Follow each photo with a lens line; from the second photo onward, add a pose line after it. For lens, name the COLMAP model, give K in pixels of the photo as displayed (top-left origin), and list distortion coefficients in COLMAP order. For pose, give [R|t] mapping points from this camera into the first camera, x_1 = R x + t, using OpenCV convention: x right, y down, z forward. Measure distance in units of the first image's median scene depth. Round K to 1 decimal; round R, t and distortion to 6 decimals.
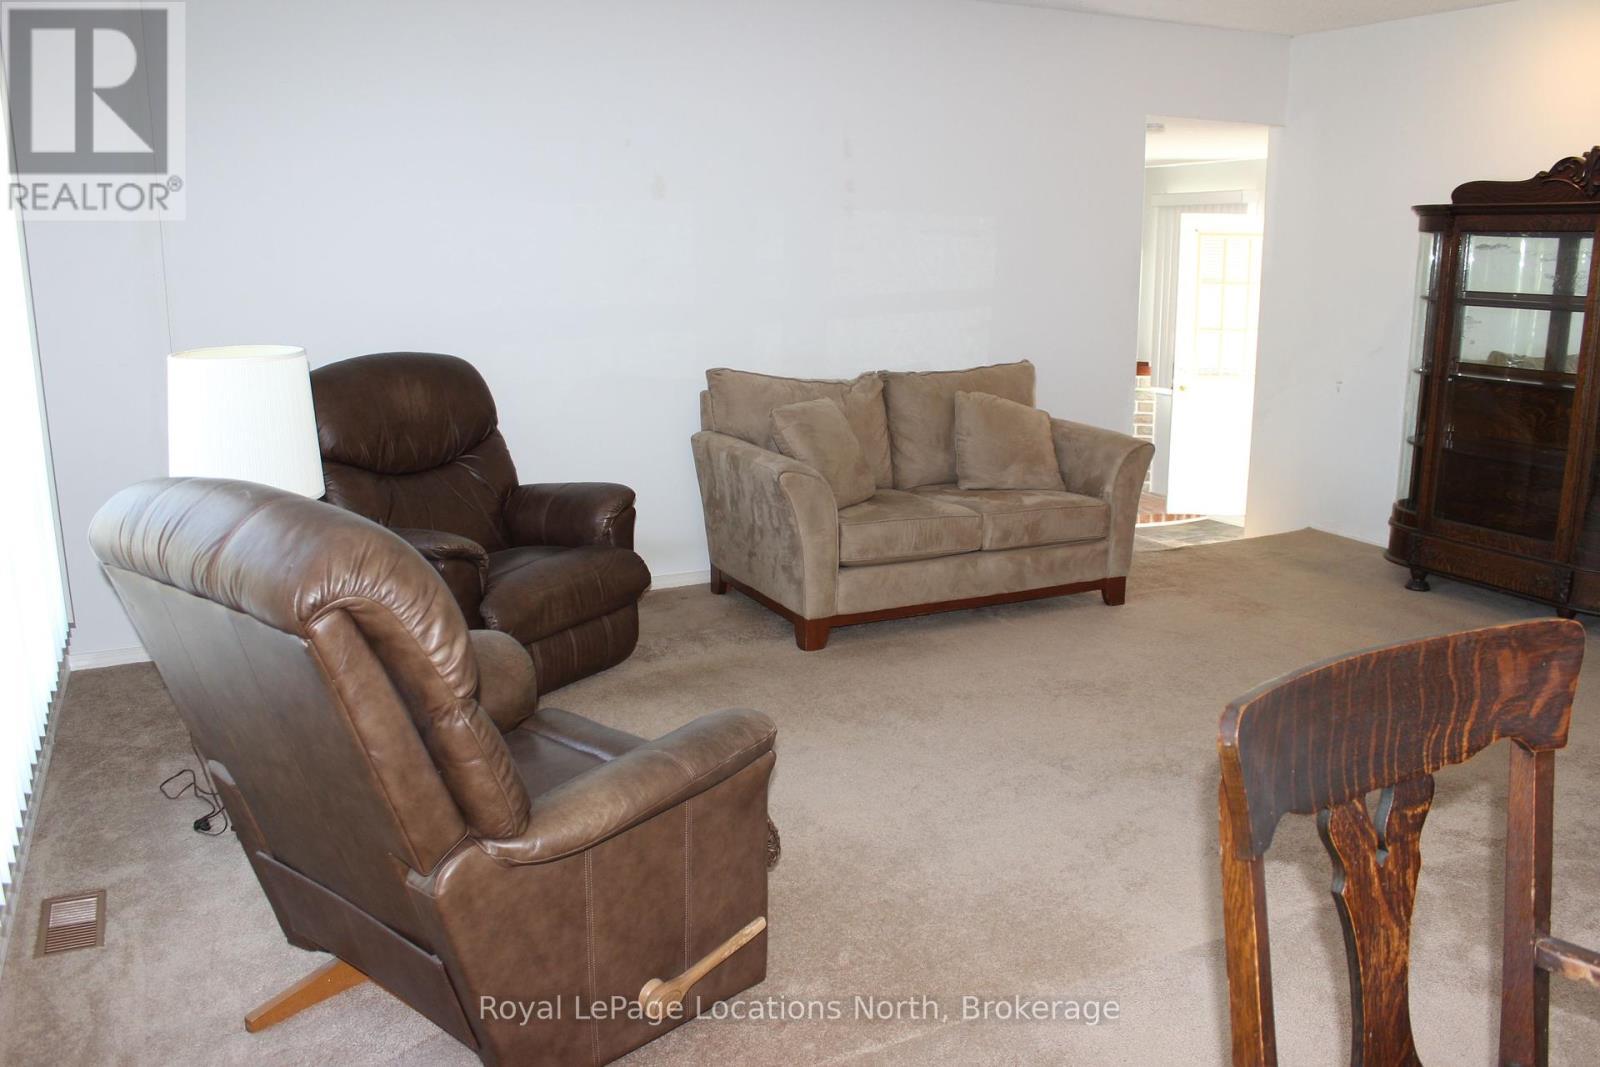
lens RADIAL K [[1327.7, 0, 805.6], [0, 1327.7, 524.0], [0, 0, 1]] dist [-0.165206, 0.149886]
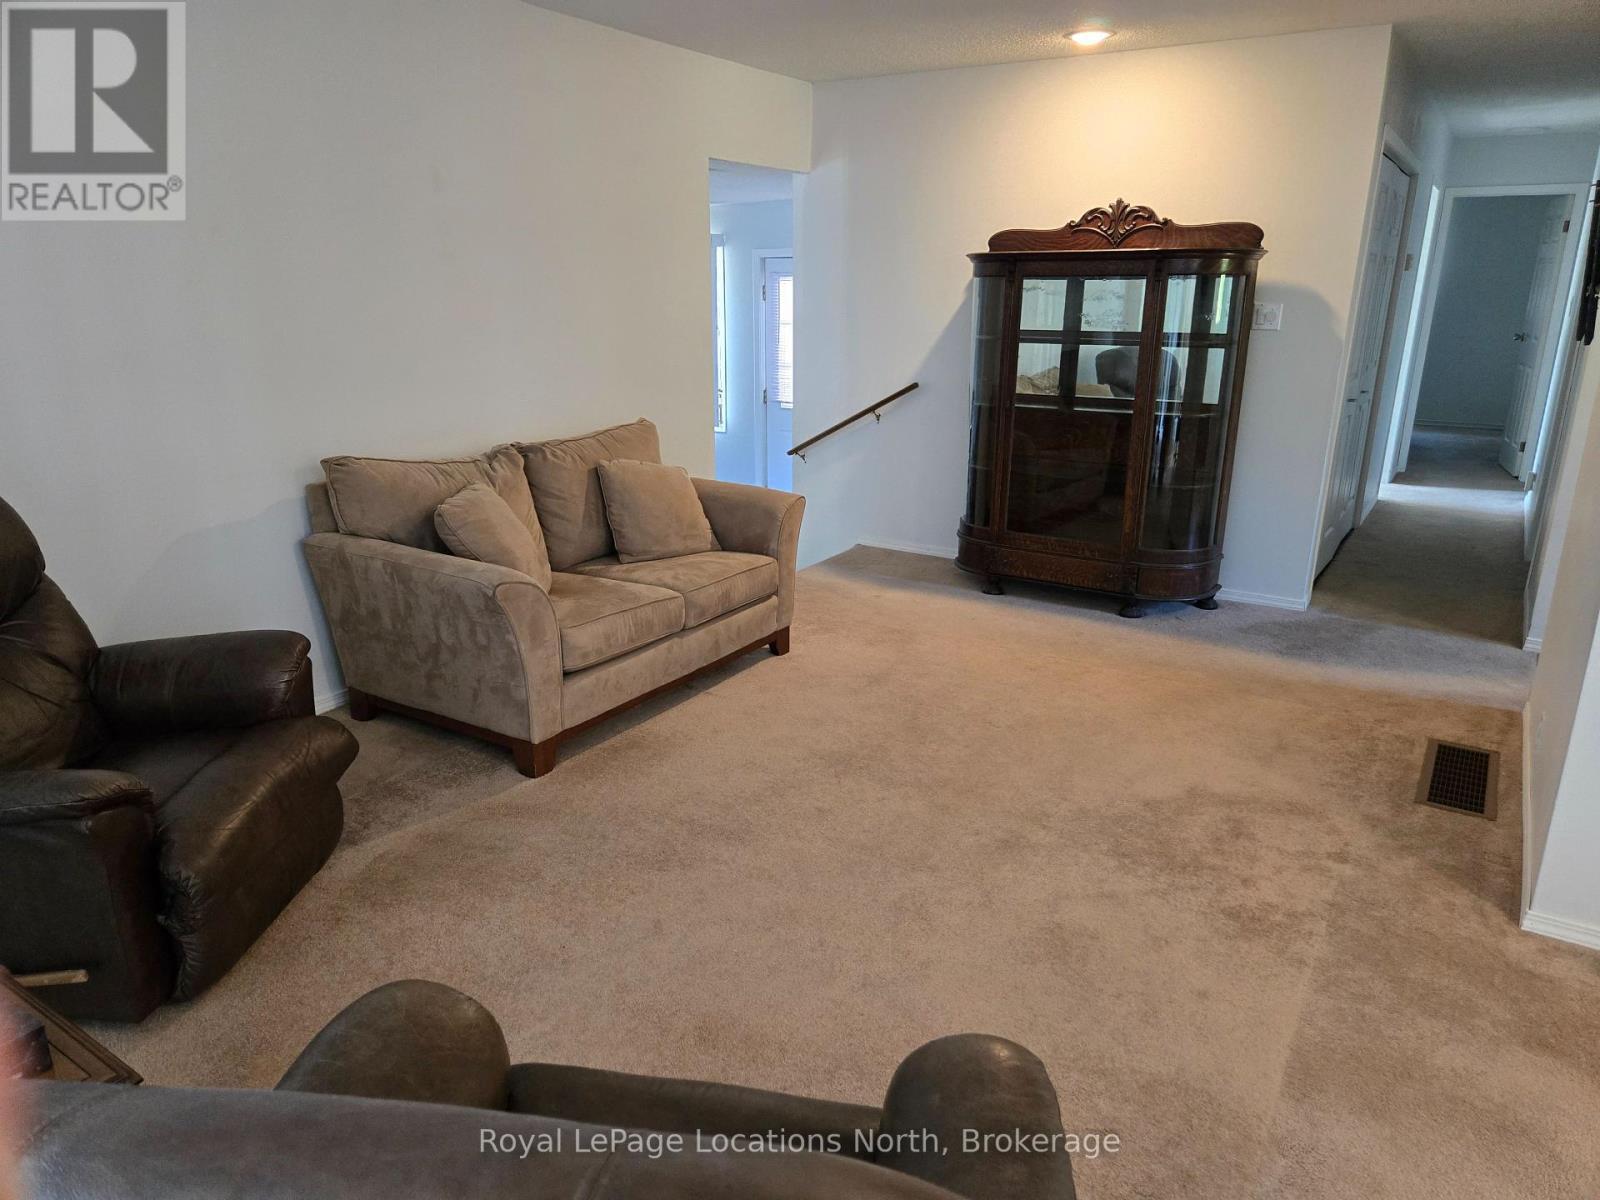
lens RADIAL K [[1077.5, 0, 823.2], [0, 1077.5, 588.9], [0, 0, 1]] dist [0.089898, -0.069738]
pose [[0.858817, -0.144415, 0.491505, -0.160586], [0.115608, 0.989328, 0.088683, -0.065499], [-0.499067, -0.019341, 0.866348, 0.265035]]
